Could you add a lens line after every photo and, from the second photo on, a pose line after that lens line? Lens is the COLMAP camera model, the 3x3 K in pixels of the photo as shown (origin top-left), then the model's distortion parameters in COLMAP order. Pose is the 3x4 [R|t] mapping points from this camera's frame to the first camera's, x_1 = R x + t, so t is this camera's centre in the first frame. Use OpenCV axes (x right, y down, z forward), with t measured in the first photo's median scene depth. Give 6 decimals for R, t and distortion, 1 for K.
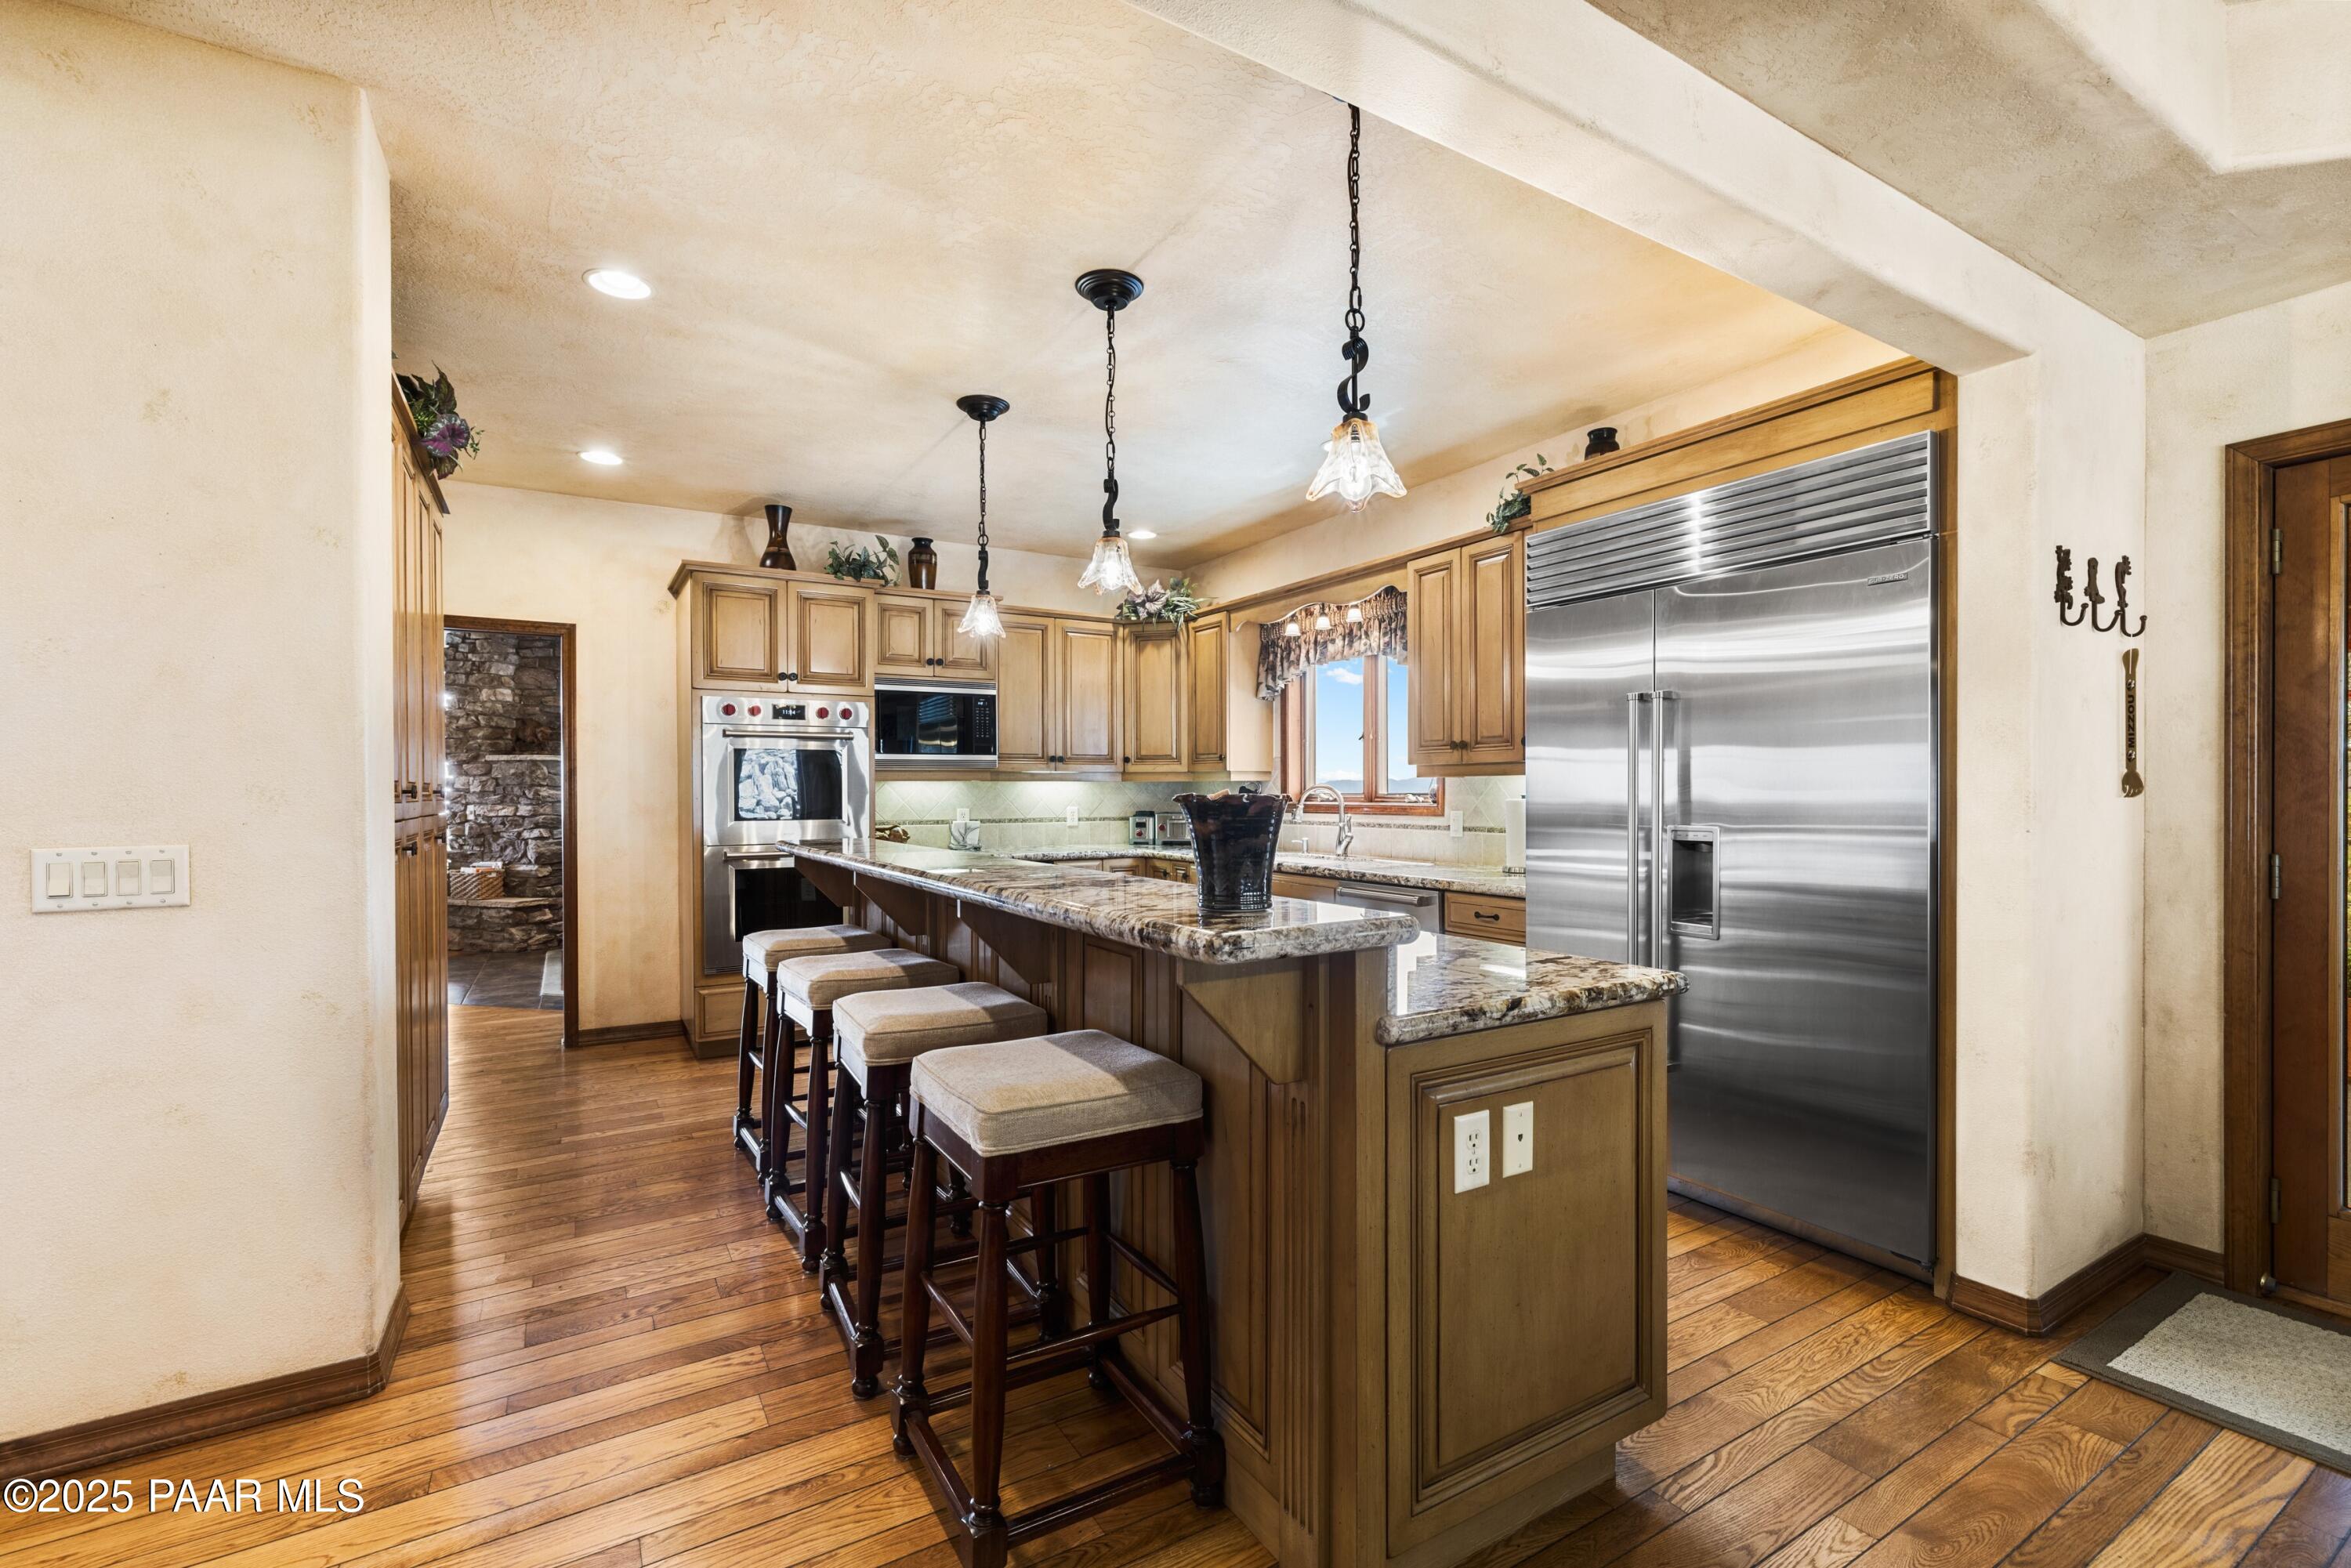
lens RADIAL K [[1020.0, 0, 1172.9], [0, 1020.0, 792.5], [0, 0, 1]] dist [-0.004782, -0.000196]
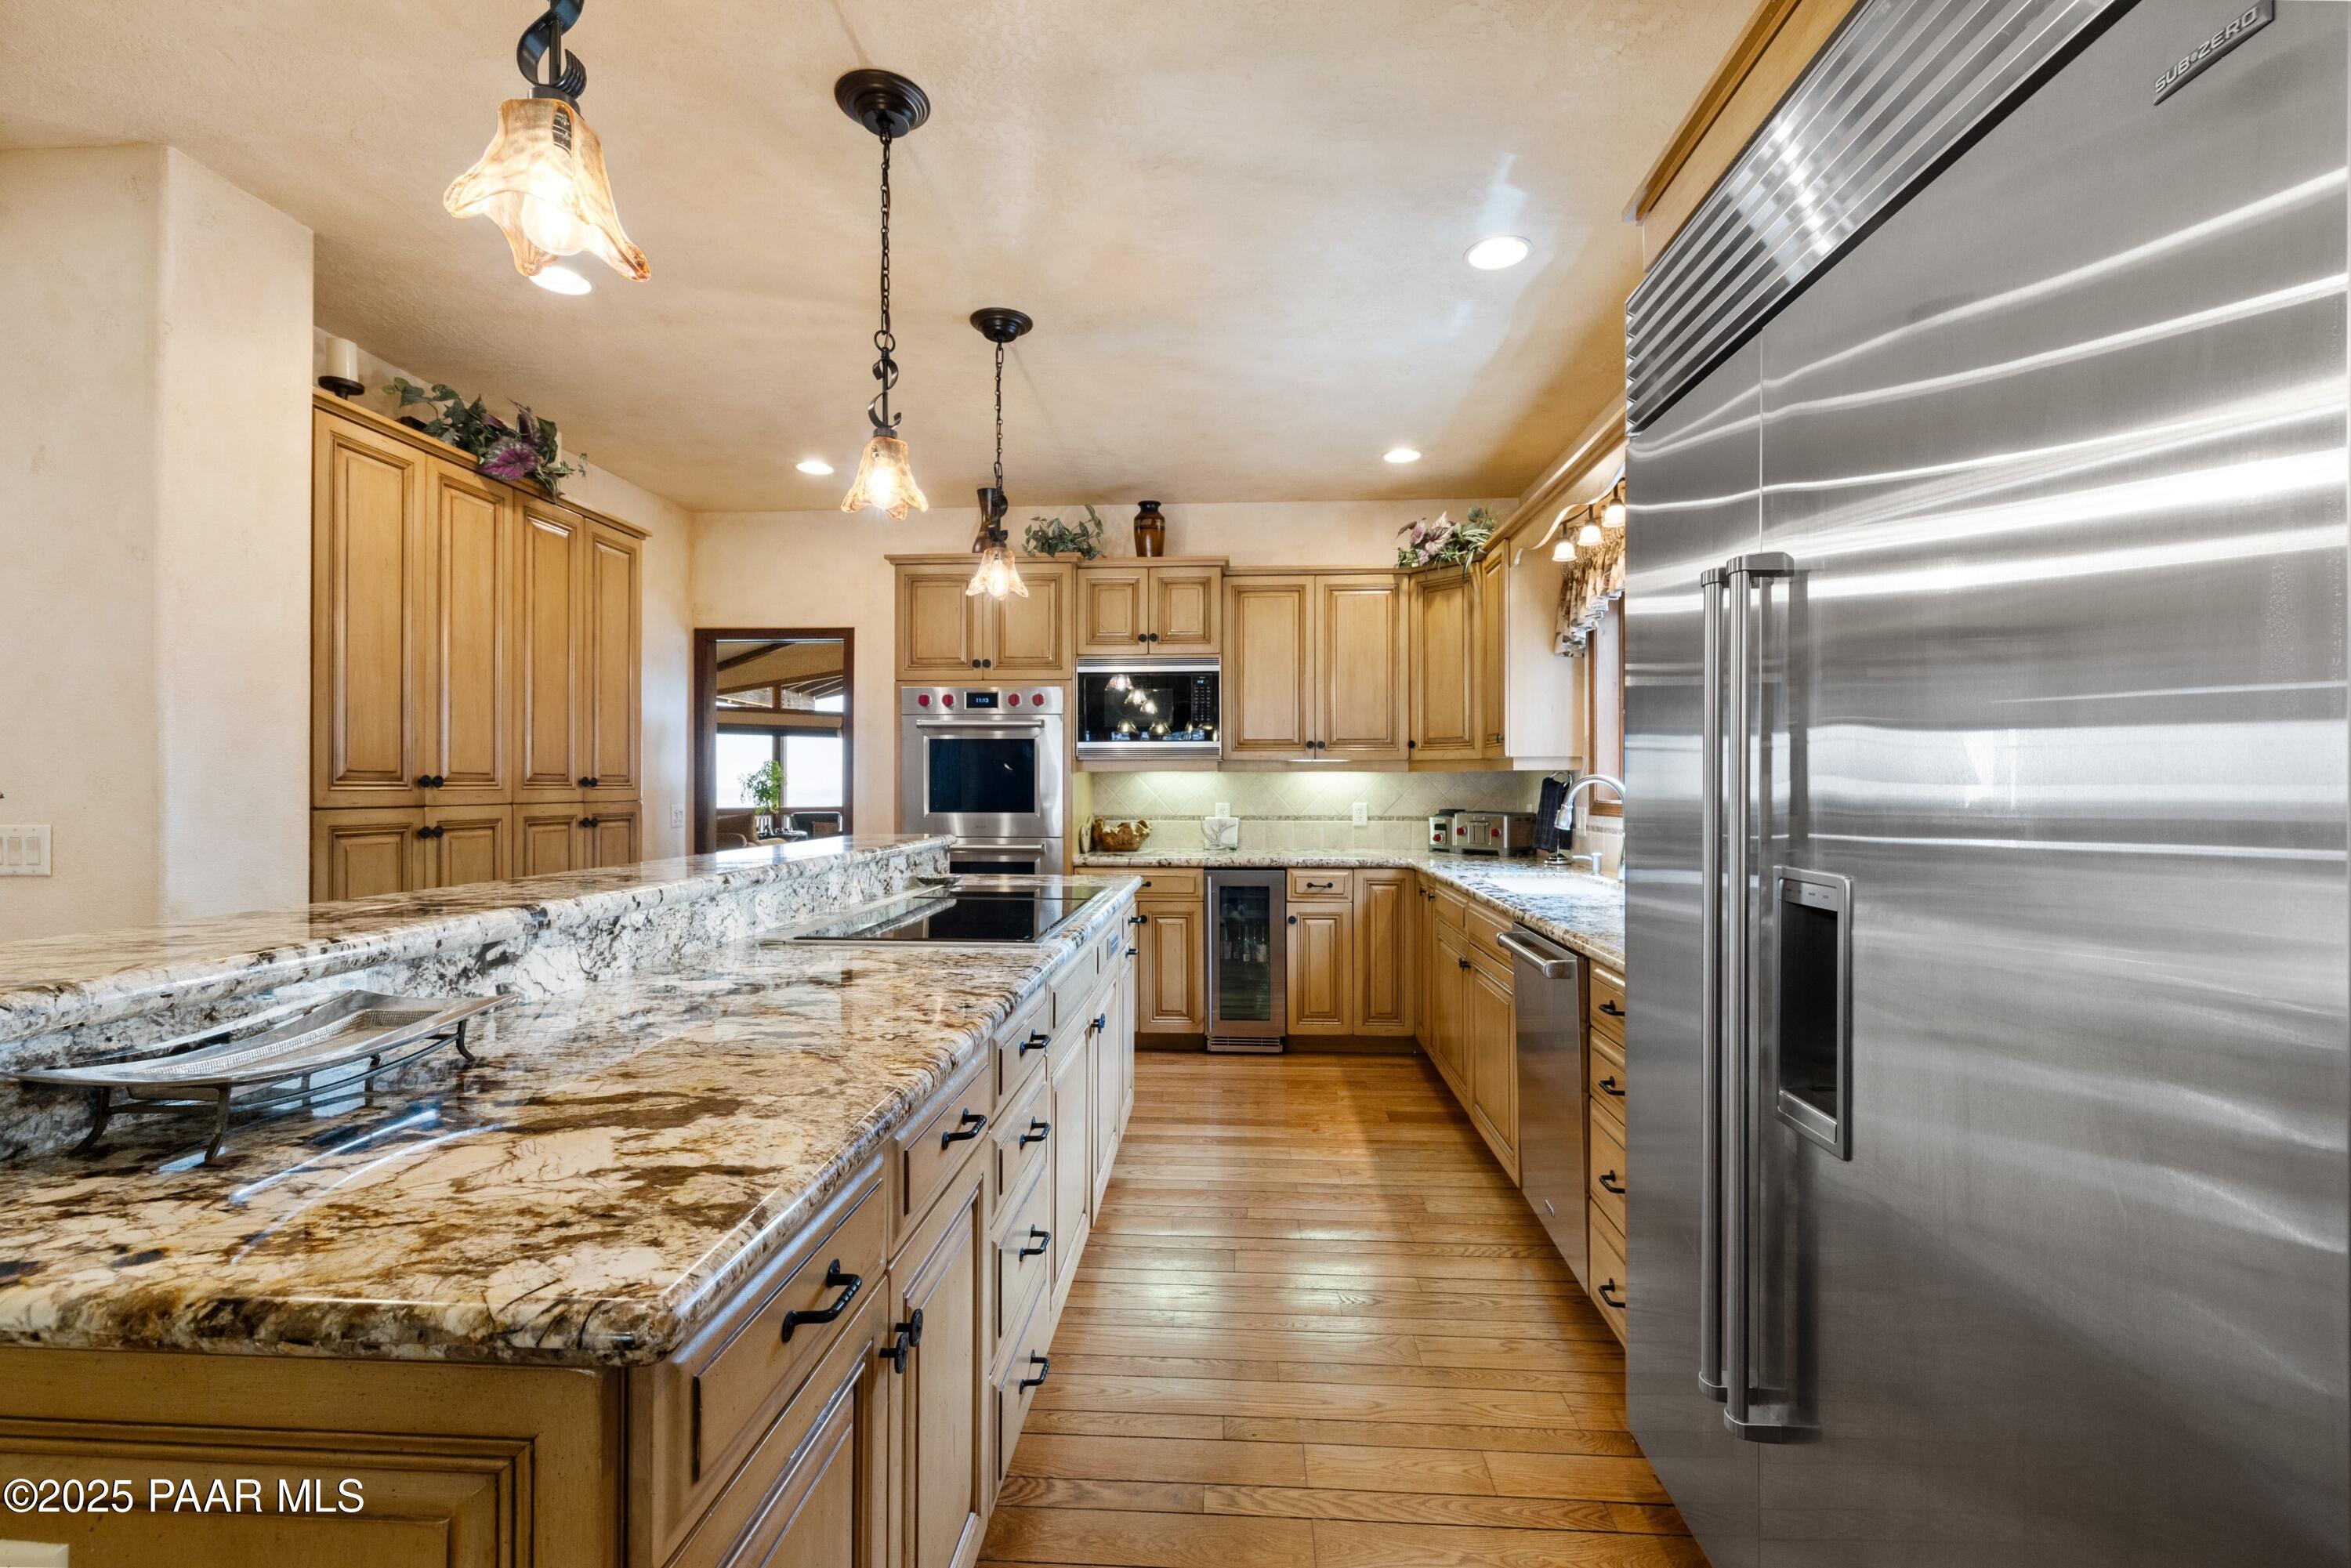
lens RADIAL K [[1020.0, 0, 1180.0], [0, 1020.0, 781.5], [0, 0, 1]] dist [-0.004782, -0.000196]
pose [[0.827889, 0.001934, -0.560888, 0.262769], [-0.003779, 0.999991, -0.002130, -0.000638], [0.560879, 0.003883, 0.827889, 0.252751]]
